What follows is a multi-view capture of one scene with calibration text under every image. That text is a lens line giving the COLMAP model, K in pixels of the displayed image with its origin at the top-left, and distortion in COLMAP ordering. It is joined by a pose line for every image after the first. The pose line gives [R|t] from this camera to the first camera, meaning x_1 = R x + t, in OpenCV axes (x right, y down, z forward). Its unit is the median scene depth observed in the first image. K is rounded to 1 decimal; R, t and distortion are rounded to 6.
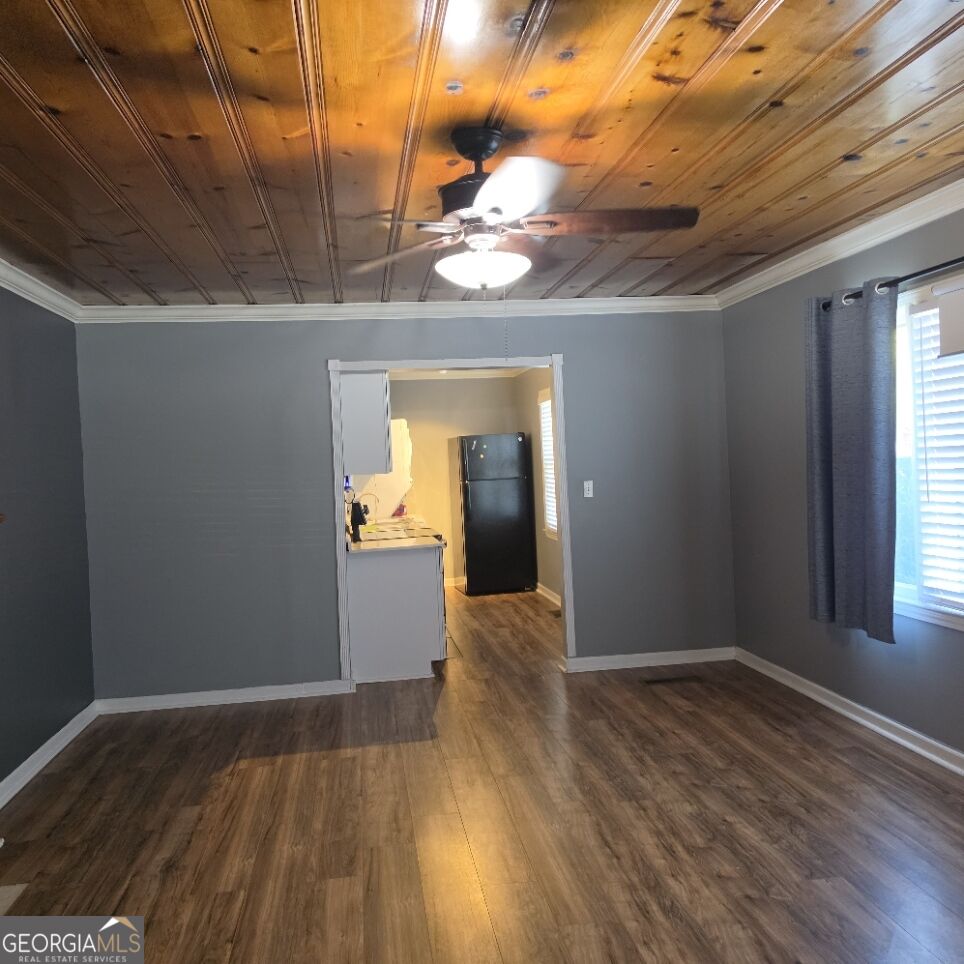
lens RADIAL K [[865.6, 0, 482.0], [0, 865.6, 482.0], [0, 0, 1]] dist [0.000379, 0.000620]
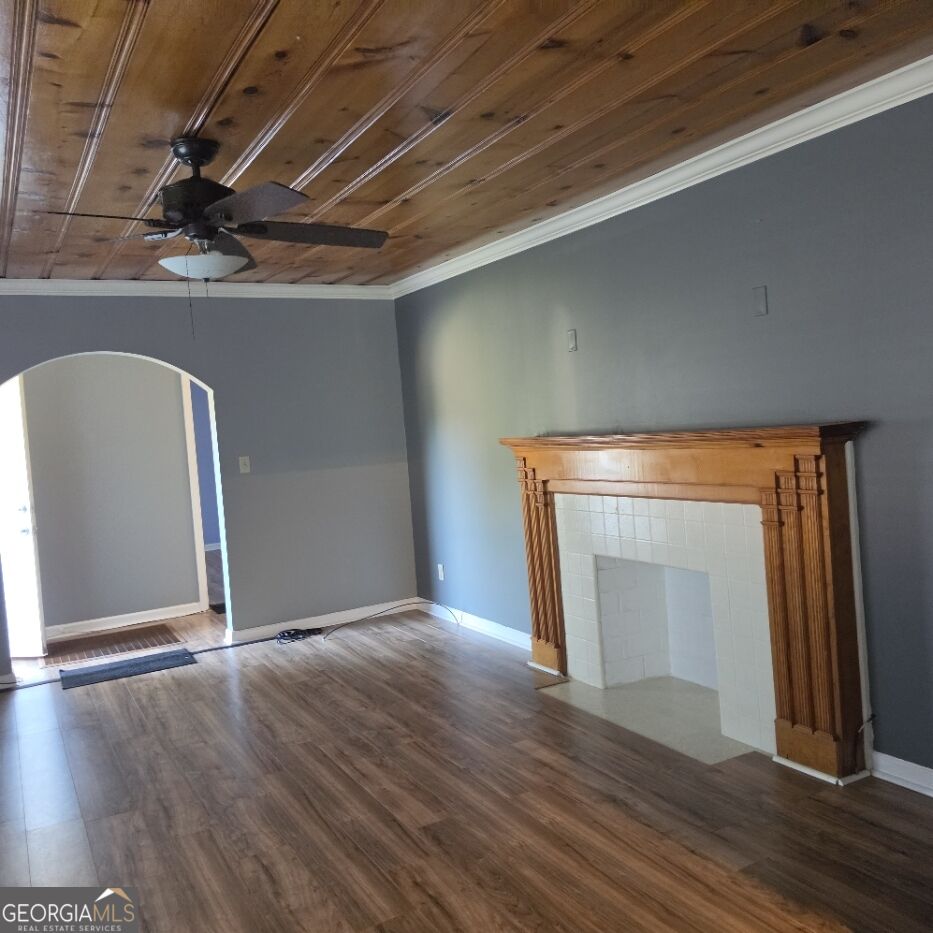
lens RADIAL K [[857.0, 0, 466.5], [0, 857.0, 466.5], [0, 0, 1]] dist [-0.004371, -0.005549]
pose [[-0.927626, 0.127958, -0.350909, 0.090982], [0.103568, 0.990766, 0.087500, -0.037583], [0.358865, 0.044824, -0.932312, 1.829766]]
